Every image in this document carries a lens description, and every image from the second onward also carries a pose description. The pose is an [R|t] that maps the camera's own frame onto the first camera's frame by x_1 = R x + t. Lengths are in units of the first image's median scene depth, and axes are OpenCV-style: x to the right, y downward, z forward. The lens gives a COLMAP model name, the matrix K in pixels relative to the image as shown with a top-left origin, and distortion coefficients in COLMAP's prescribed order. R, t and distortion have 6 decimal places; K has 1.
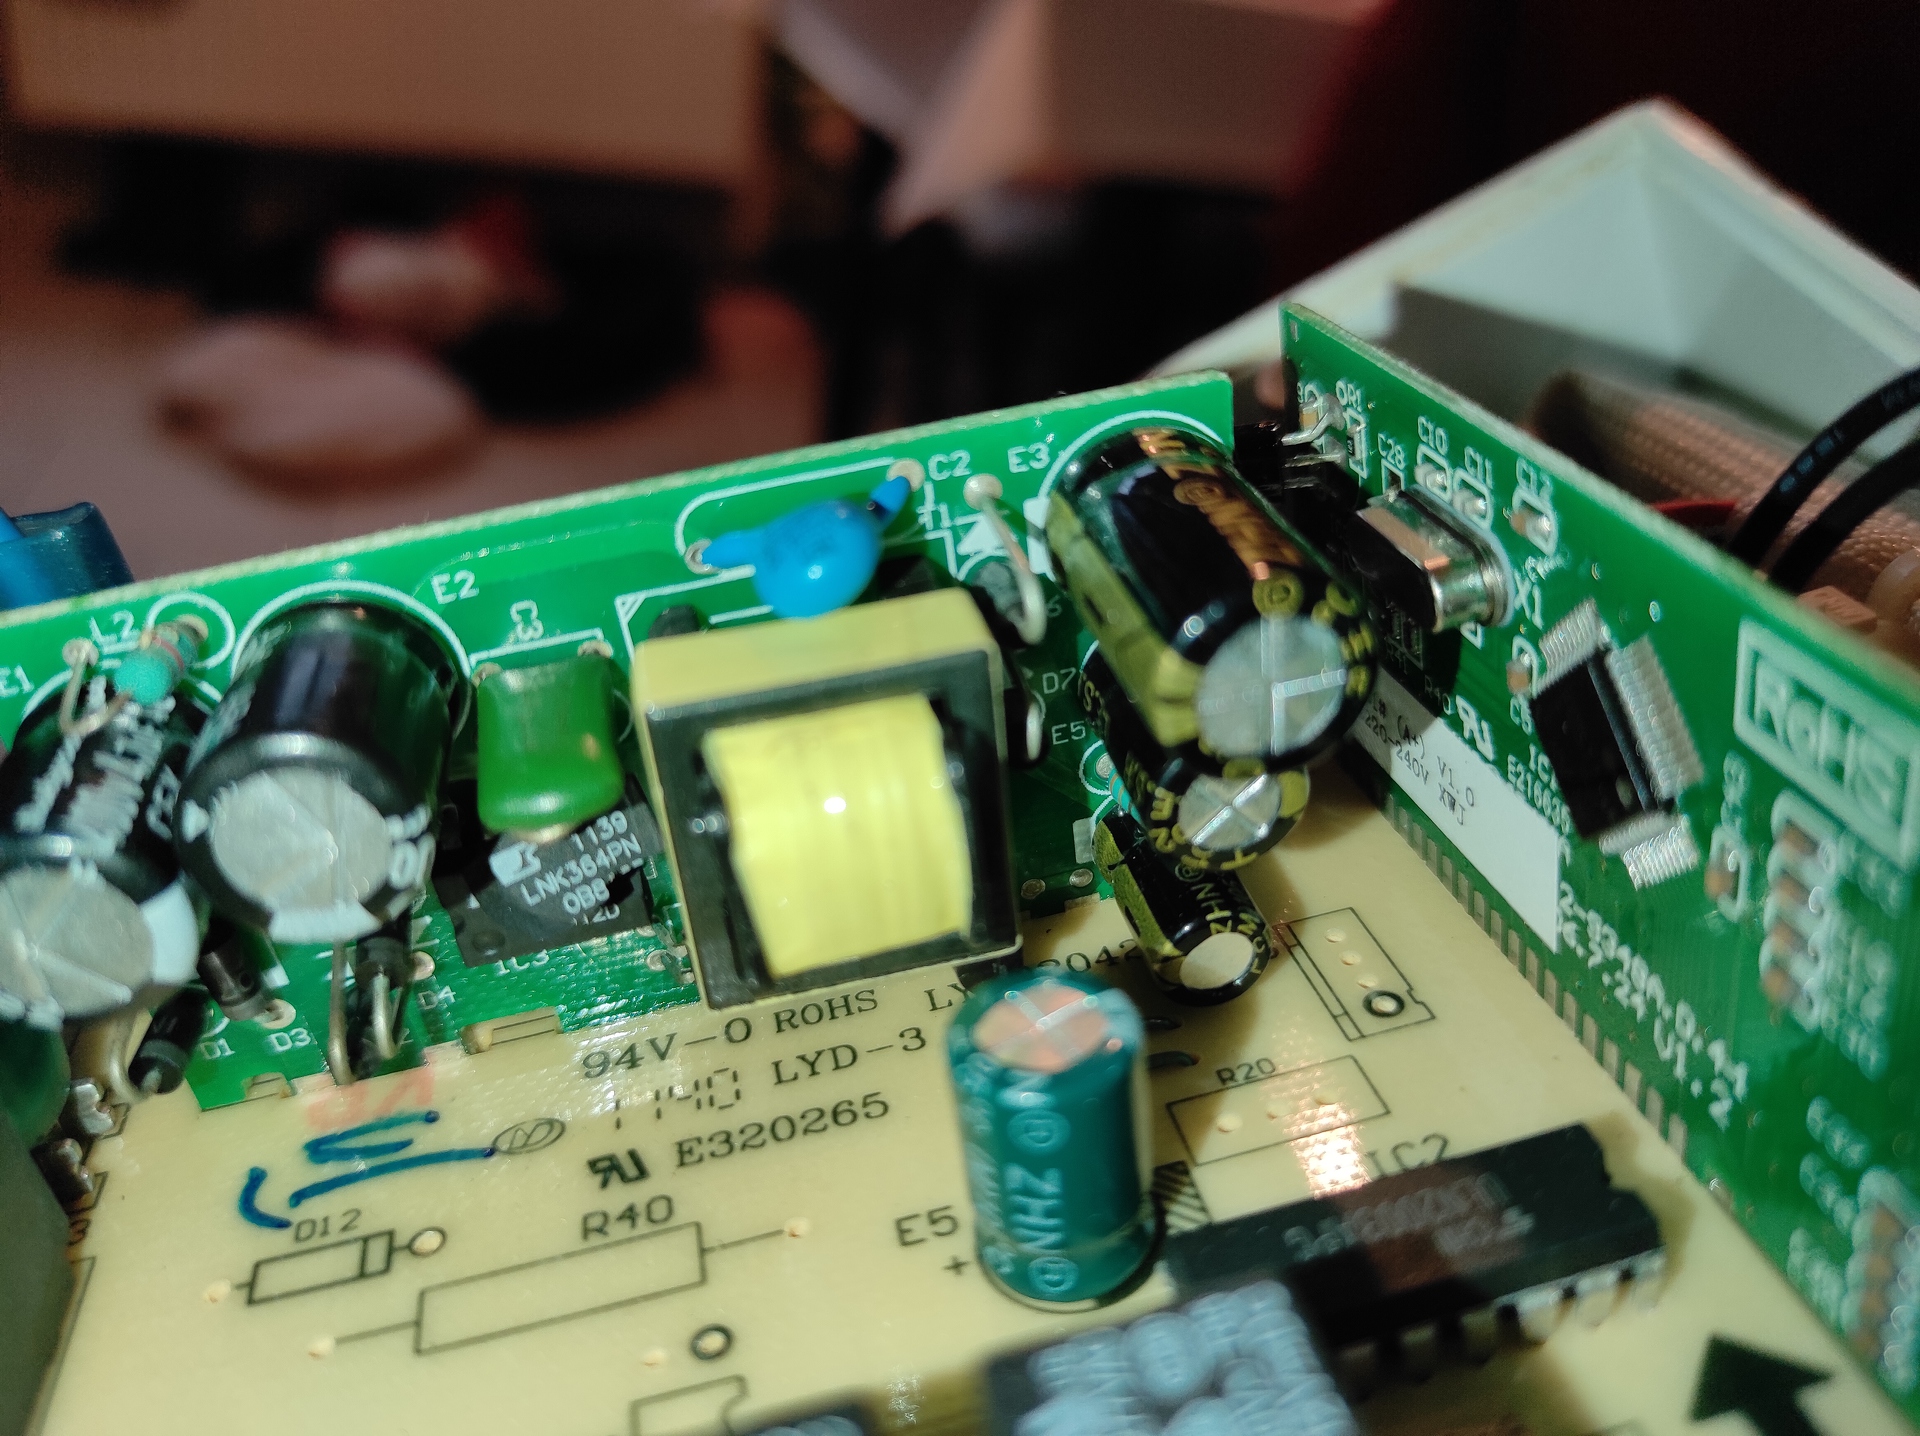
lens RADIAL K [[1514.8, 0, 960.0], [0, 1514.8, 718.0], [0, 0, 1]] dist [-0.060840, 0.007610]
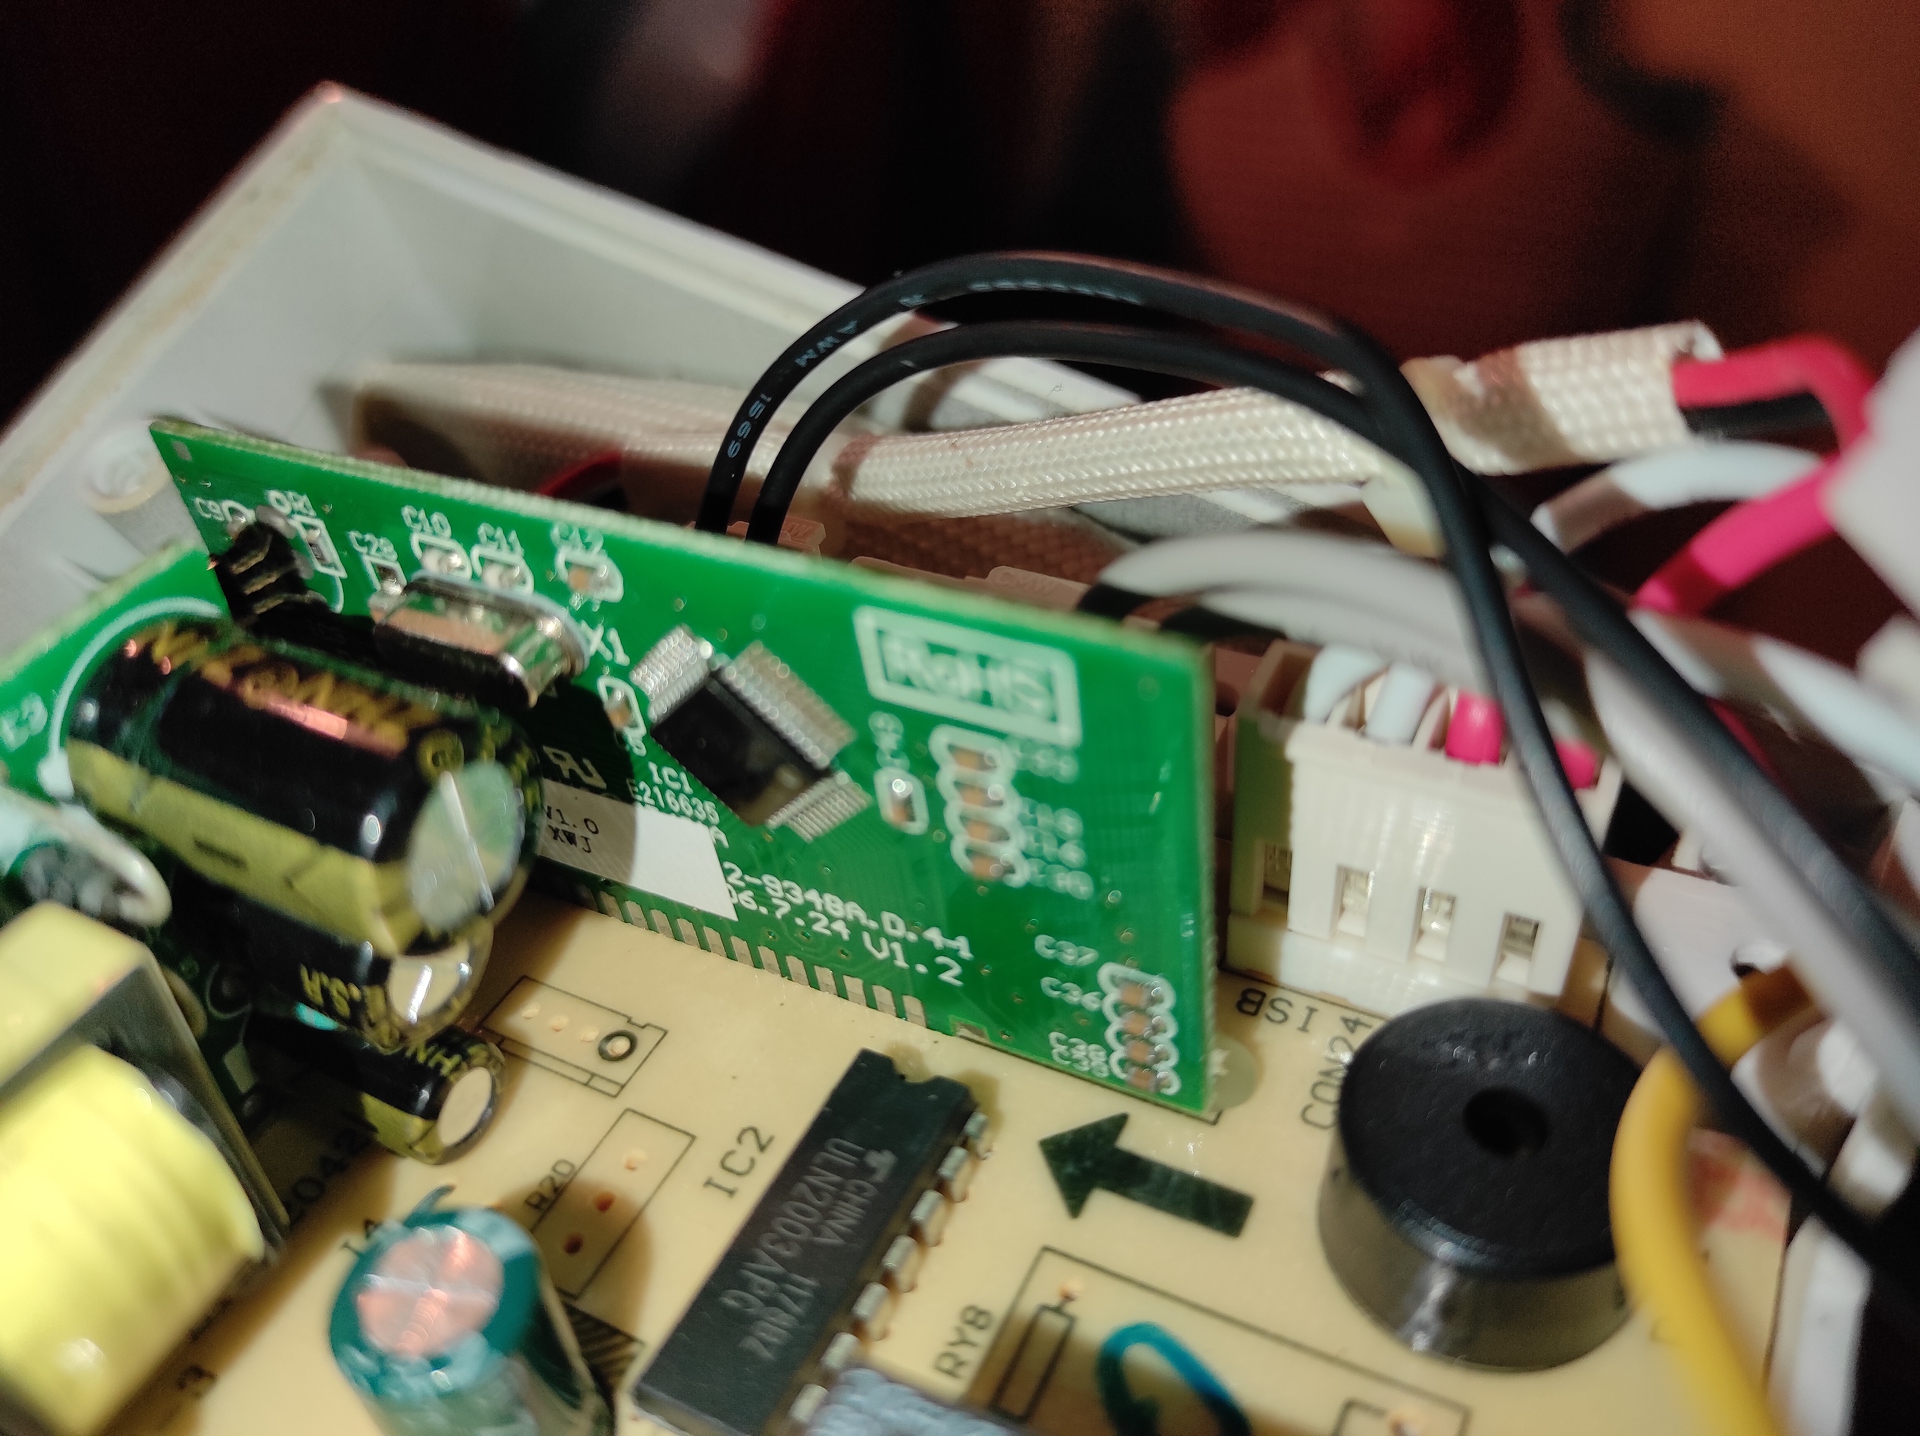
lens RADIAL K [[1514.8, 0, 960.0], [0, 1514.8, 718.0], [0, 0, 1]] dist [-0.060840, 0.007610]
pose [[0.645201, -0.421370, 0.637309, -0.146086], [0.395877, 0.897828, 0.192837, -0.134026], [-0.653450, 0.127877, 0.746091, 0.067891]]
